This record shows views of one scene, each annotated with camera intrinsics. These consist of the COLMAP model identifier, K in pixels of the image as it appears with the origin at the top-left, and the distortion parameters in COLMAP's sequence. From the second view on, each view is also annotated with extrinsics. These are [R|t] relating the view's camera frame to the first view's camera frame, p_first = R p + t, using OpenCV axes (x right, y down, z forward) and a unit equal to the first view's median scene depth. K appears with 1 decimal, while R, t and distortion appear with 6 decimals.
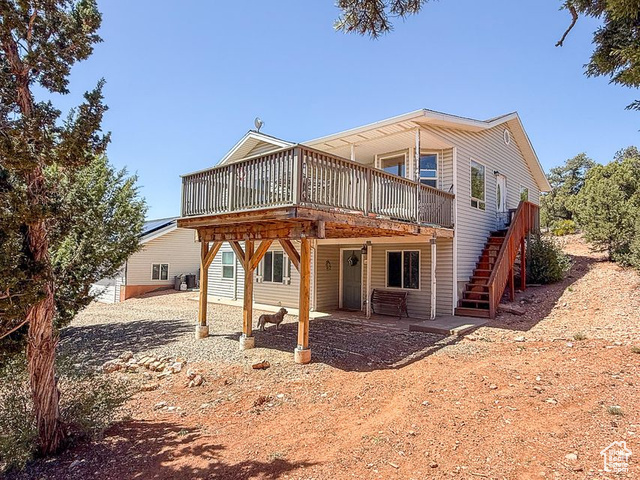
lens RADIAL K [[395.9, 0, 320.0], [0, 395.9, 240.0], [0, 0, 1]] dist [0.002964, 0.000372]
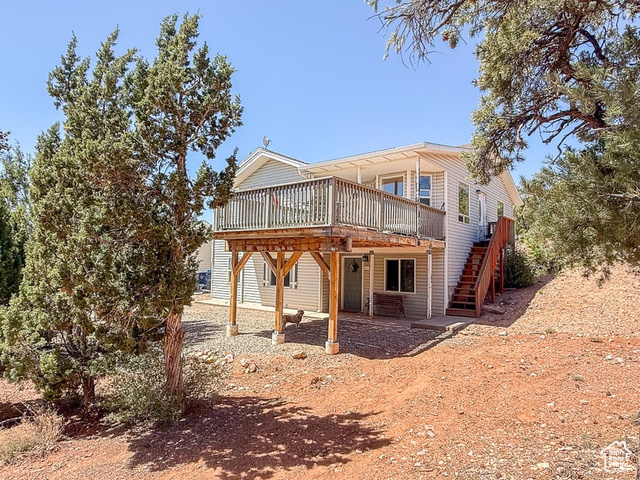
lens RADIAL K [[395.9, 0, 320.0], [0, 395.9, 240.0], [0, 0, 1]] dist [0.002964, 0.000372]
pose [[0.997818, 0.006305, 0.065717, -0.124141], [-0.005838, 0.999956, -0.007297, -0.023281], [-0.065760, 0.006898, 0.997812, -0.162799]]
